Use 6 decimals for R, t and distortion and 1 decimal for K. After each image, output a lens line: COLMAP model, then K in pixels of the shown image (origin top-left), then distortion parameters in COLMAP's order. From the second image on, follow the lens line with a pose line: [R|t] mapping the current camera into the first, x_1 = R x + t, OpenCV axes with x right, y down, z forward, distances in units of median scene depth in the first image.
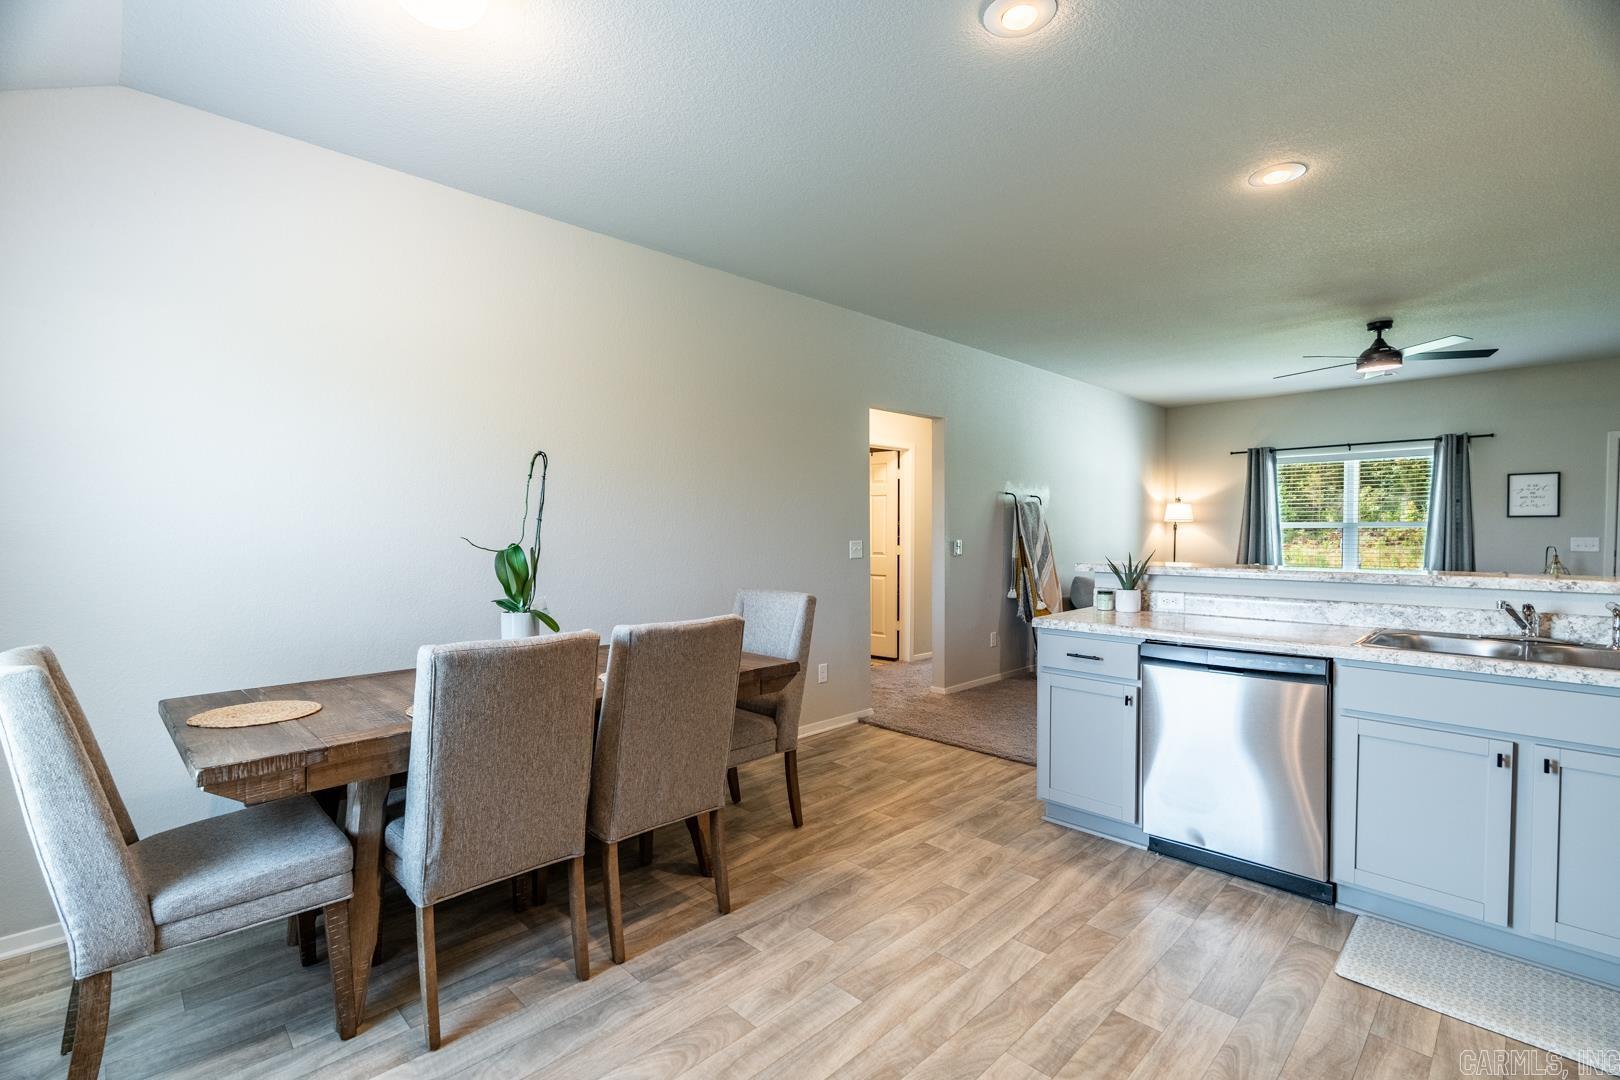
lens RADIAL K [[735.5, 0, 803.5], [0, 735.5, 539.2], [0, 0, 1]] dist [-0.005098, 0.002159]
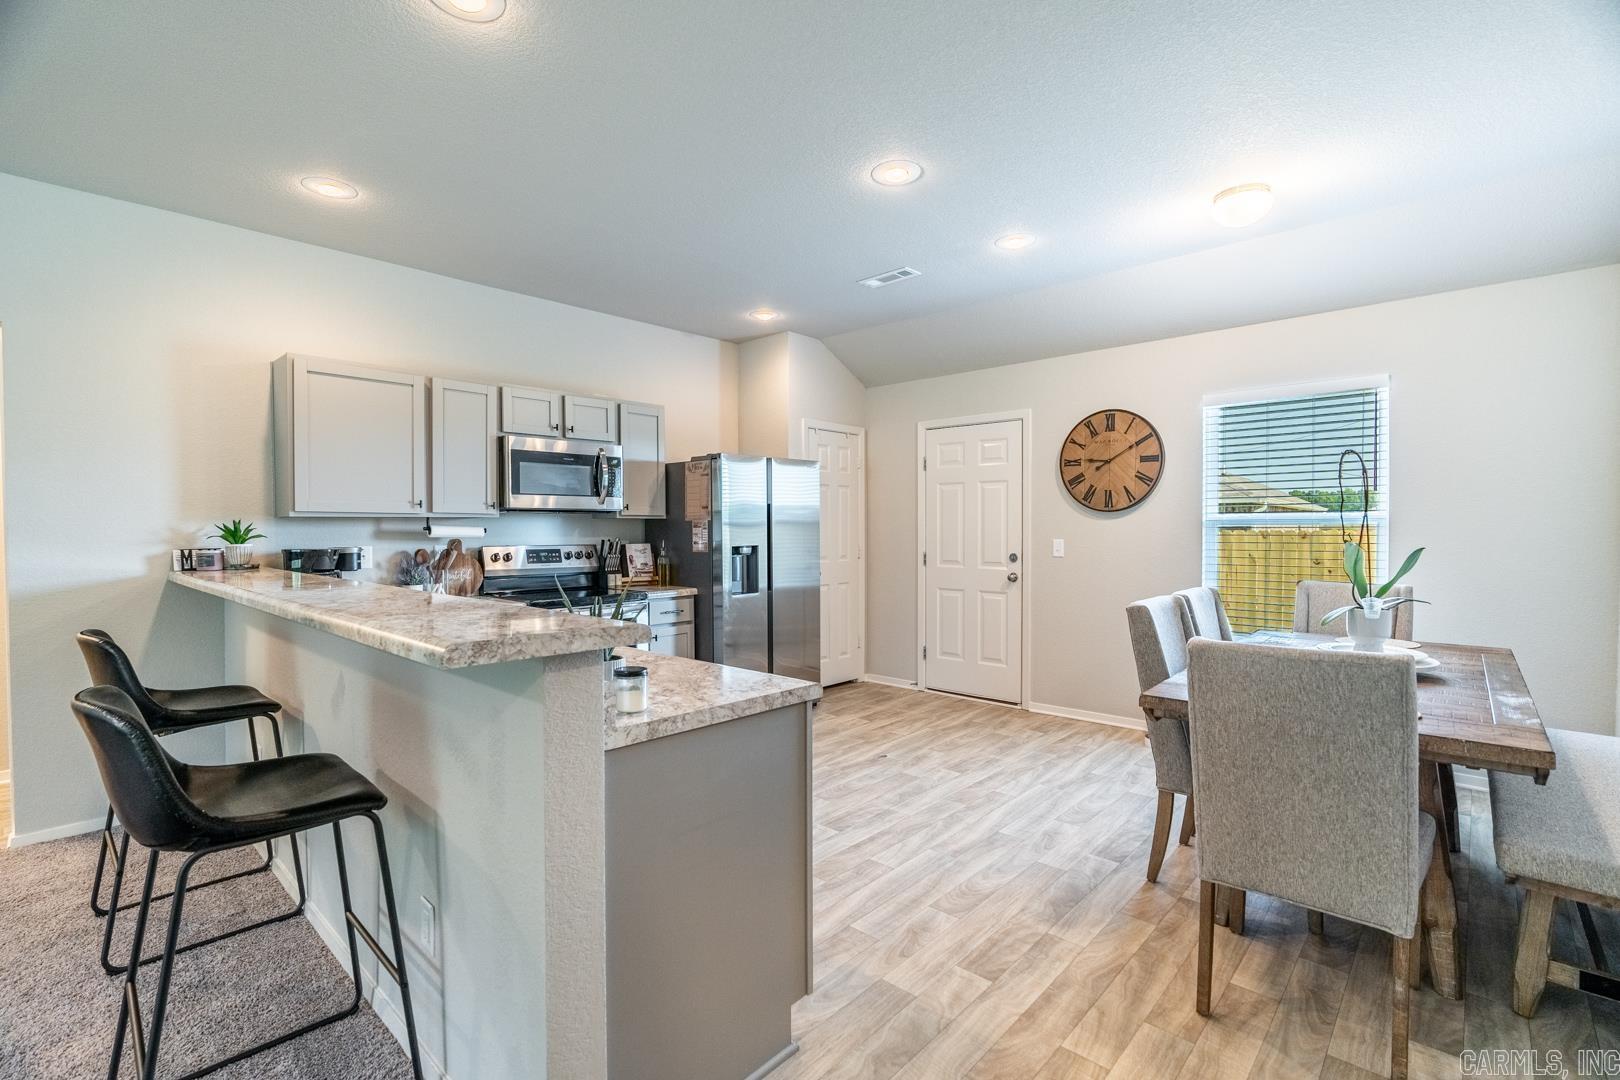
lens RADIAL K [[735.5, 0, 802.6], [0, 735.5, 533.2], [0, 0, 1]] dist [-0.005098, 0.002159]
pose [[-0.999004, 0.005916, -0.044231, 0.376532], [0.004890, 0.999718, 0.023249, -0.028071], [0.044356, 0.023010, -0.998751, 1.697793]]
